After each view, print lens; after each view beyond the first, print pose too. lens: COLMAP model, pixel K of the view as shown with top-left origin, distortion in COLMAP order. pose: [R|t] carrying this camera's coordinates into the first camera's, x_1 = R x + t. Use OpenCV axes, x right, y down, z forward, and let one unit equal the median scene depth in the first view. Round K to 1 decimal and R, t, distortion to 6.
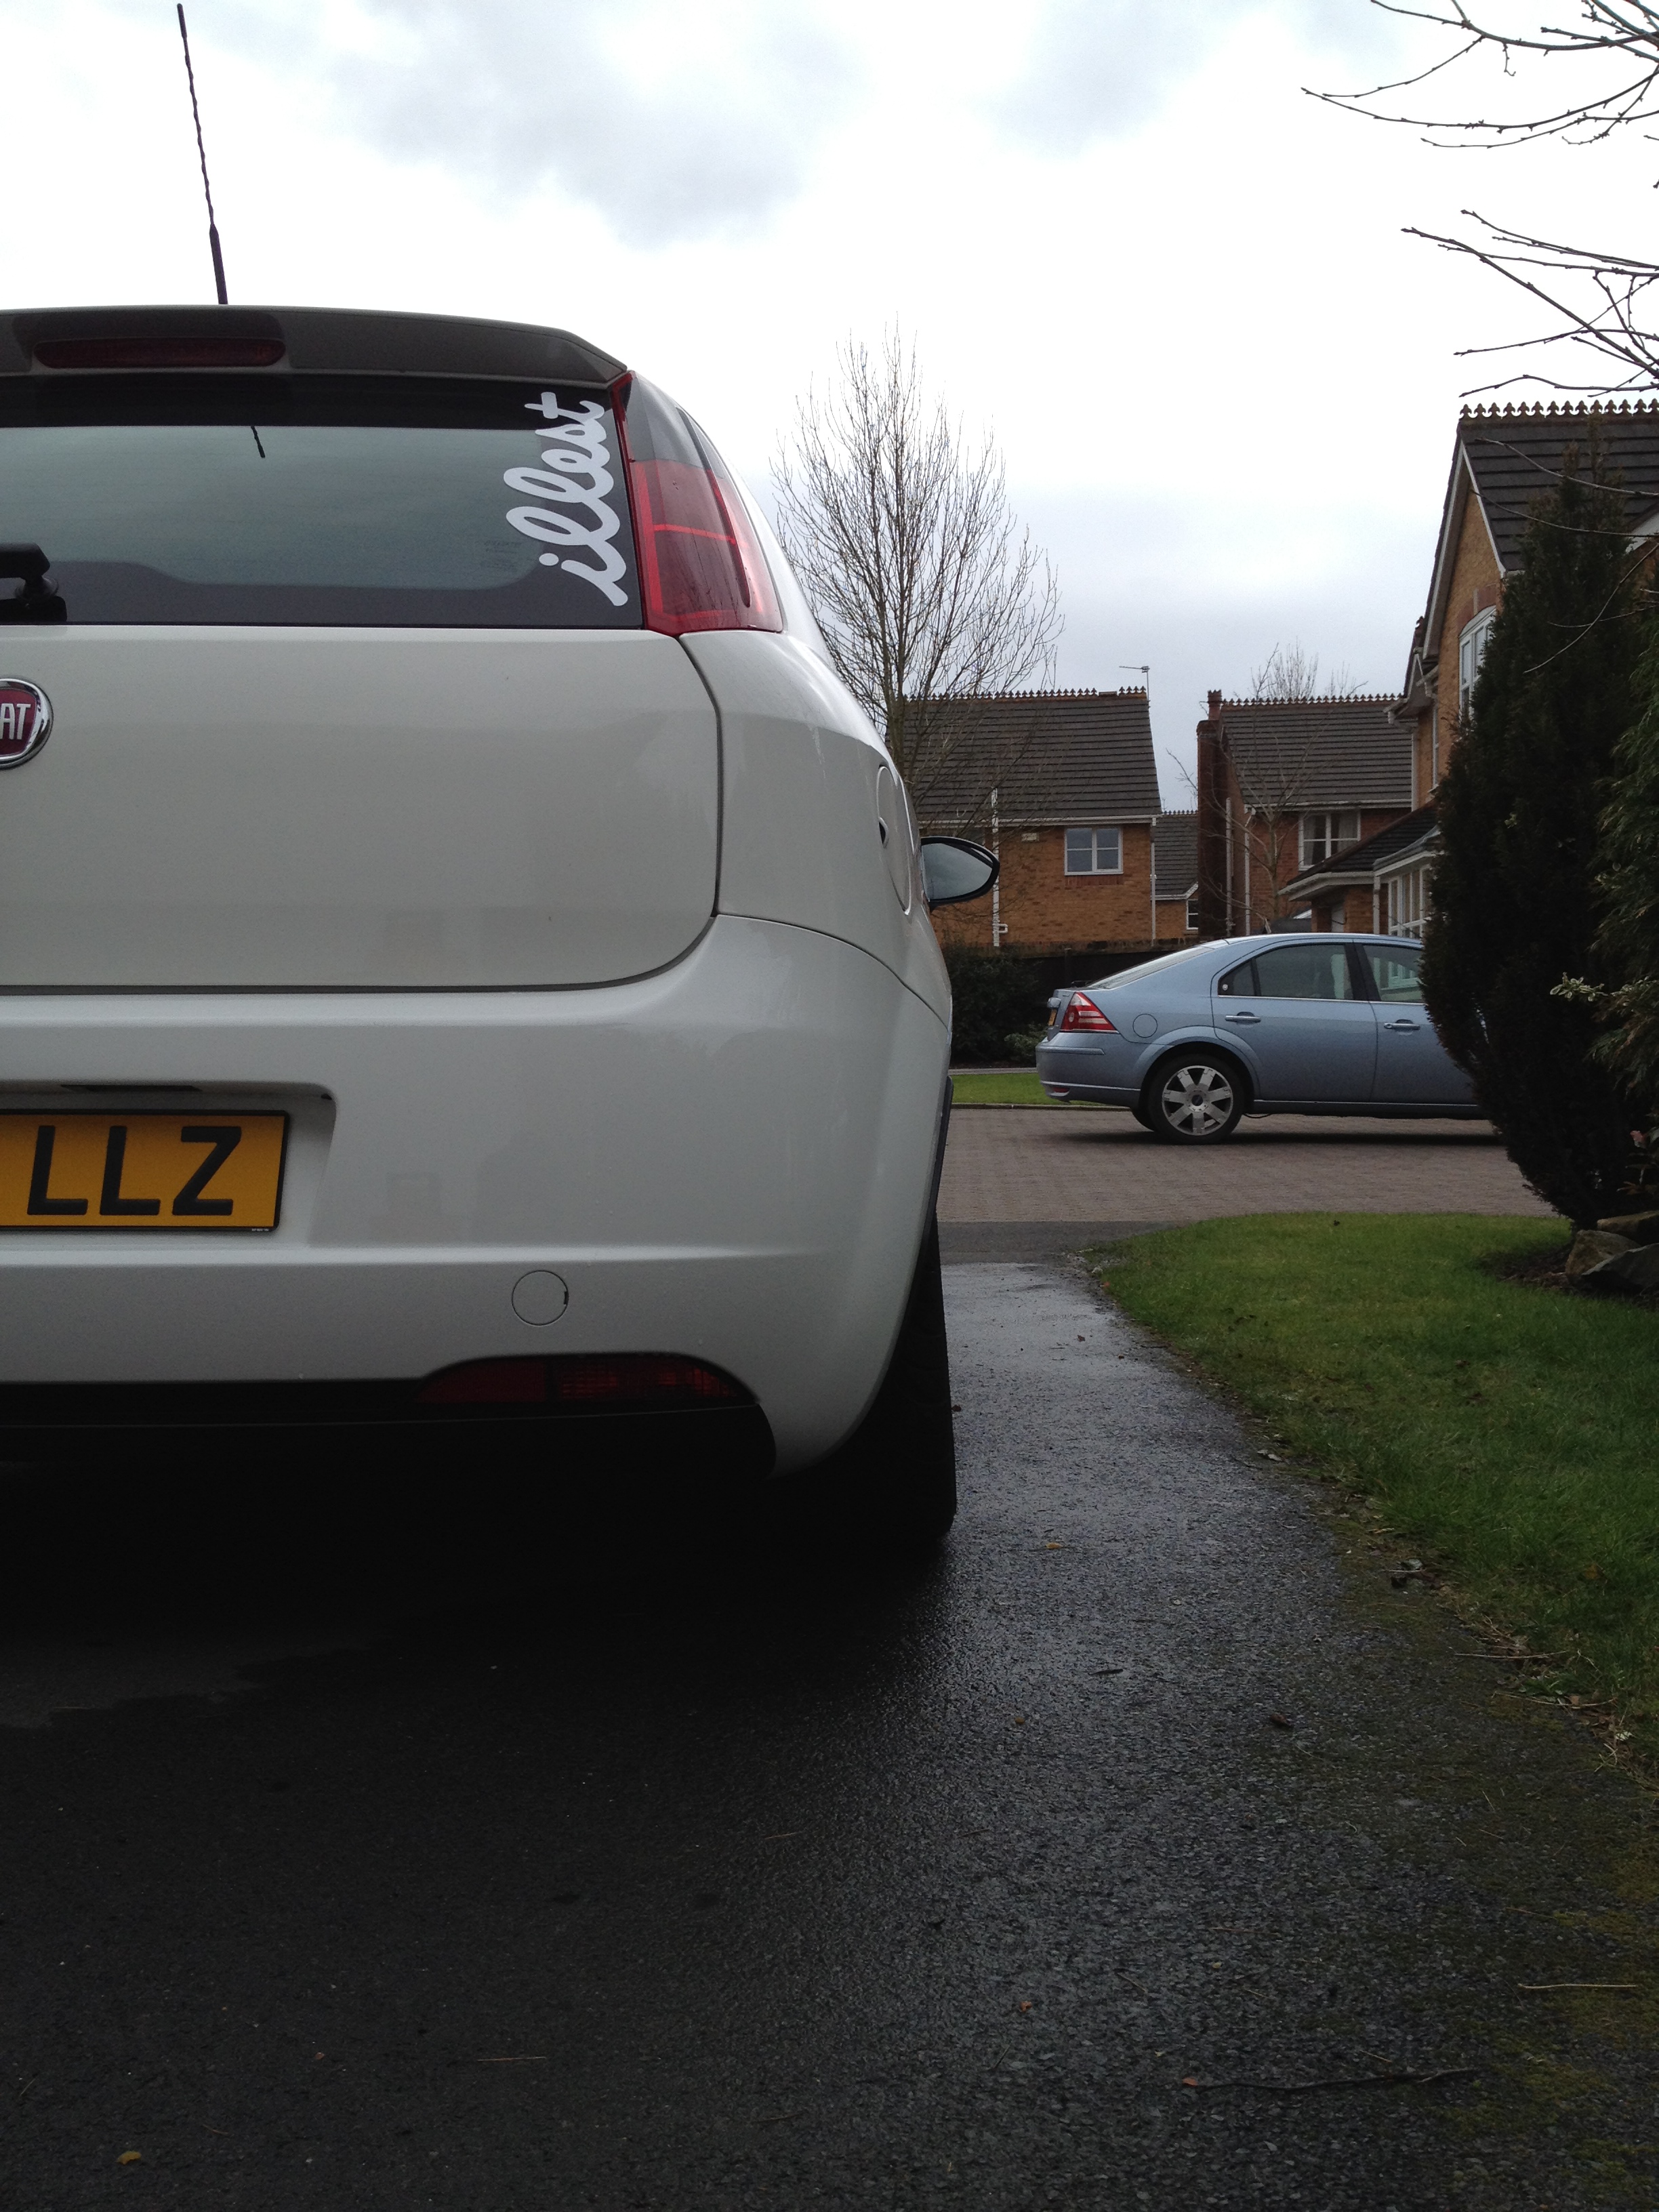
lens RADIAL K [[2056.0, 0, 829.5], [0, 2056.0, 1106.0], [0, 0, 1]] dist [0.152703, -0.333194]
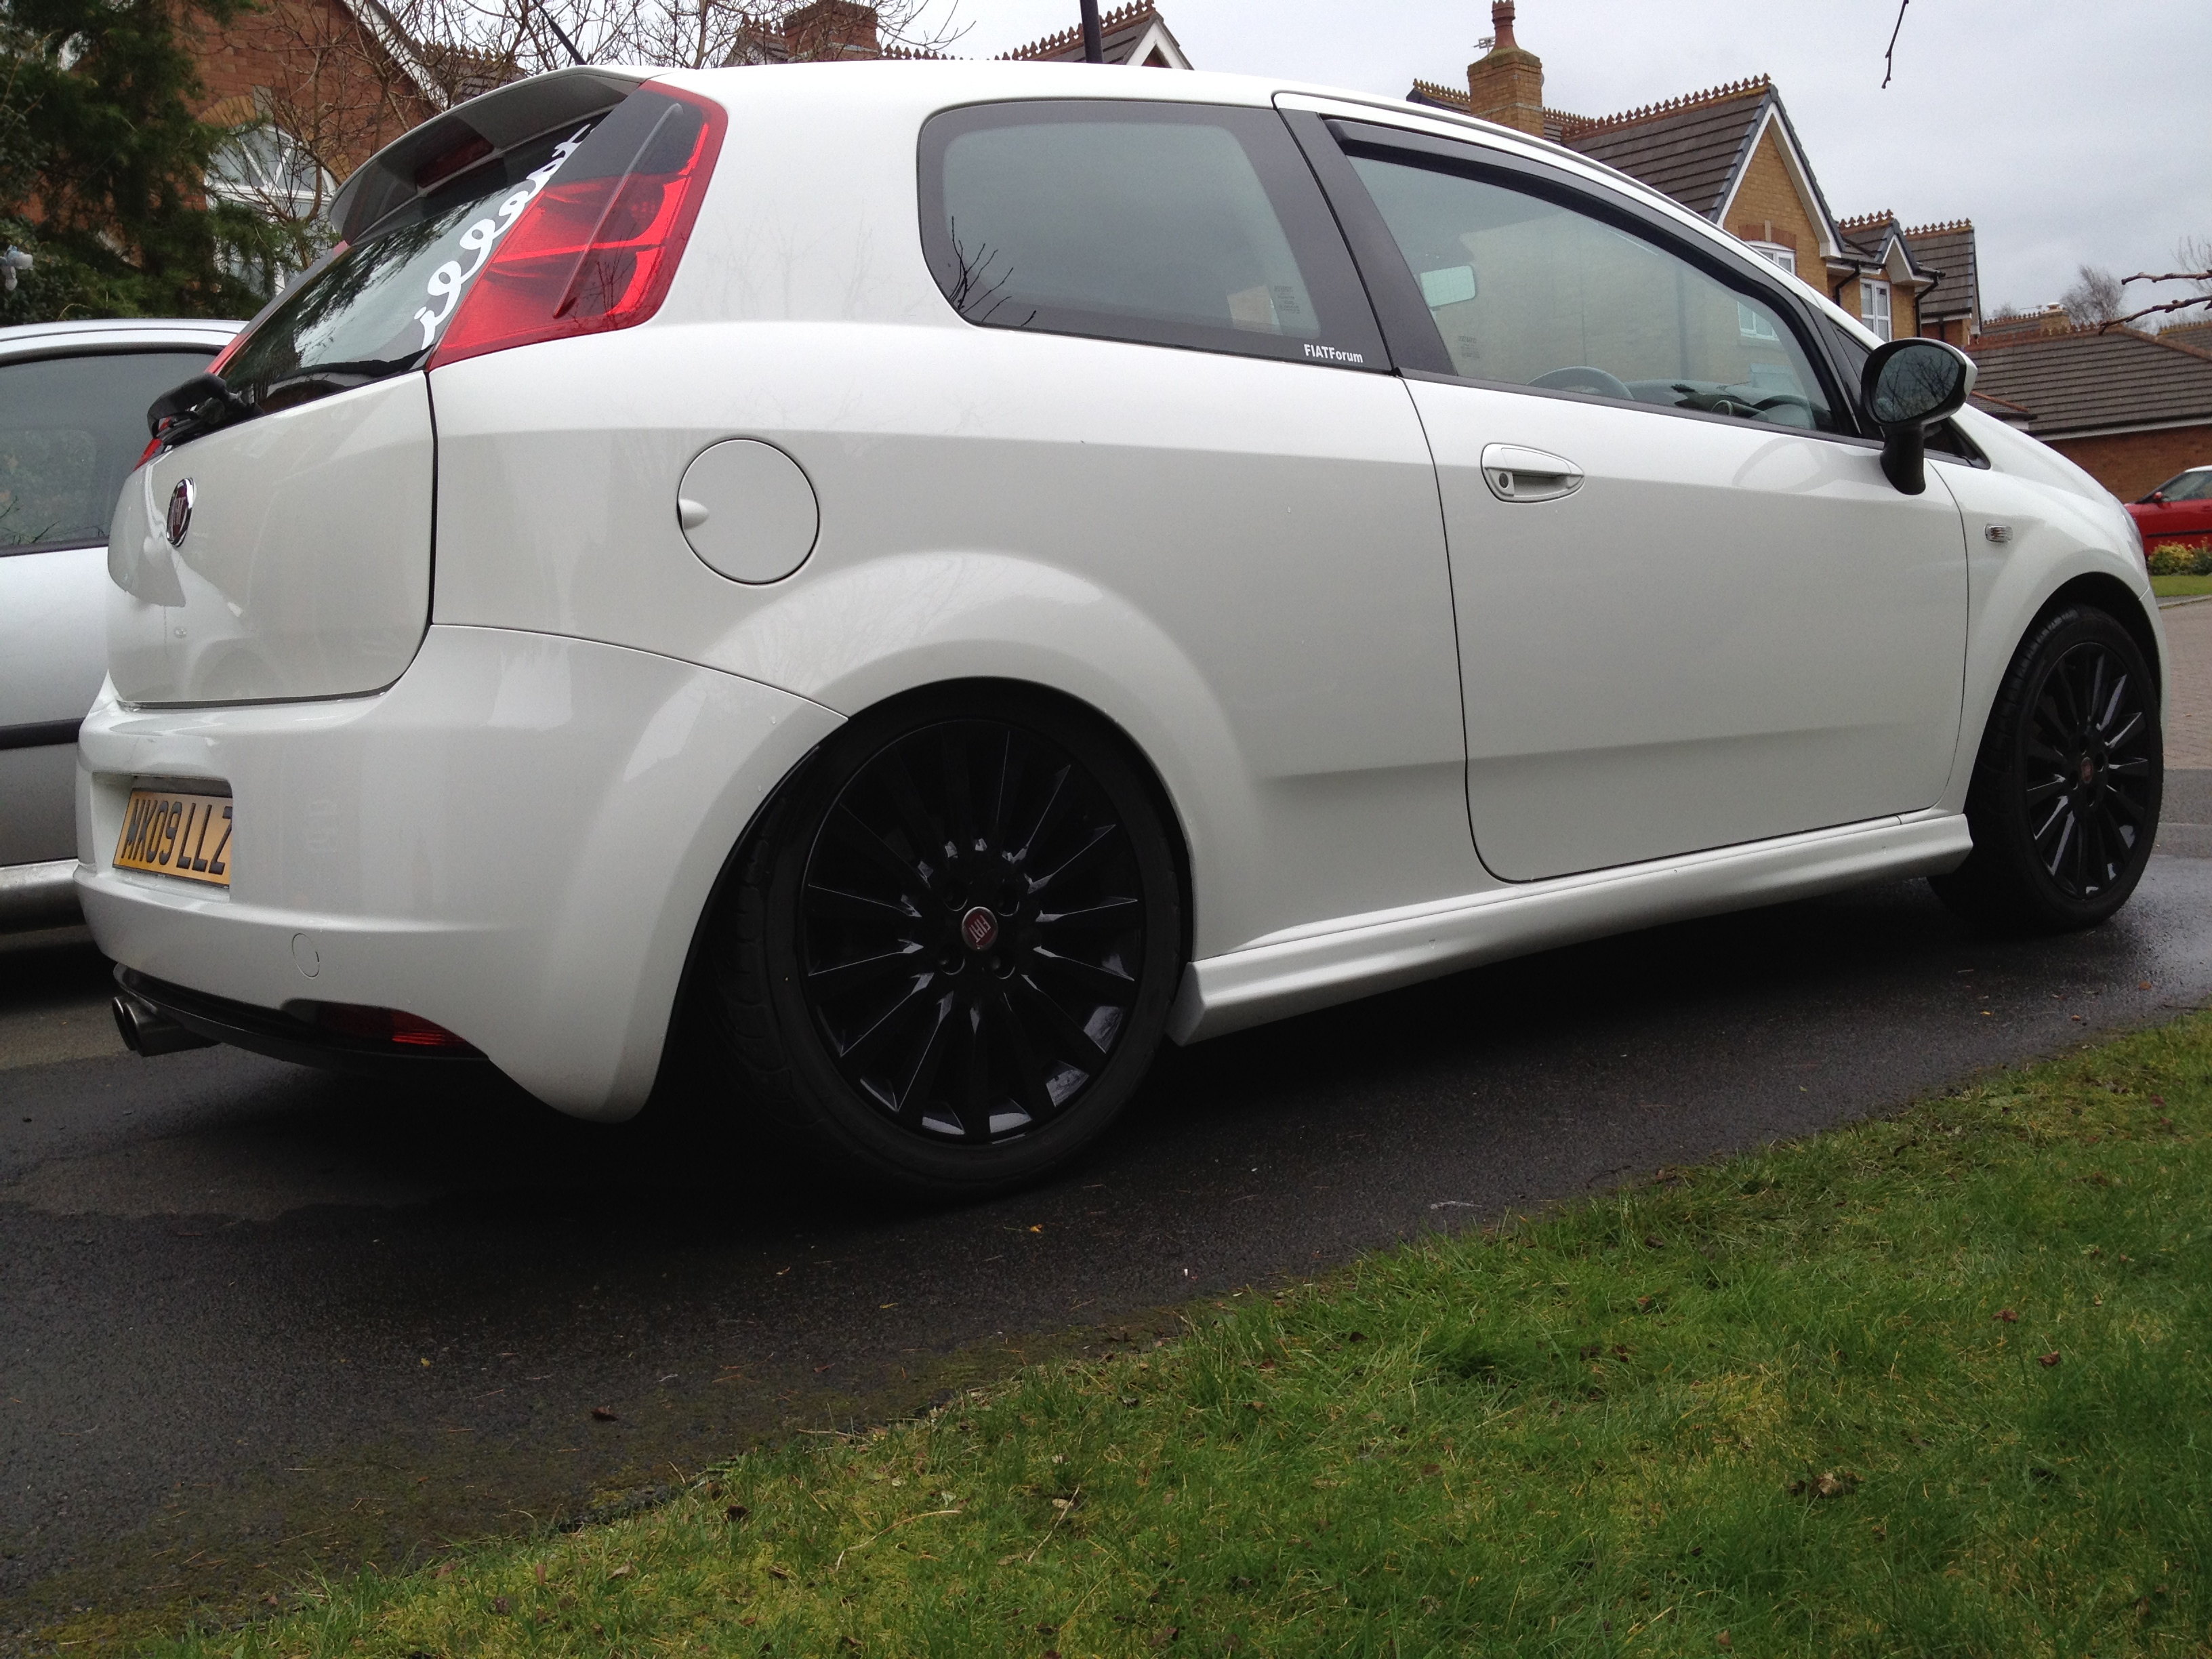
lens RADIAL K [[2056.0, 0, 1095.7], [0, 2056.0, 845.8], [0, 0, 1]] dist [0.152703, -0.333194]
pose [[0.657011, 0.037600, -0.752942, 0.992632], [0.048213, 0.994615, 0.091739, -0.056983], [0.752337, -0.096575, 0.651661, 0.494694]]
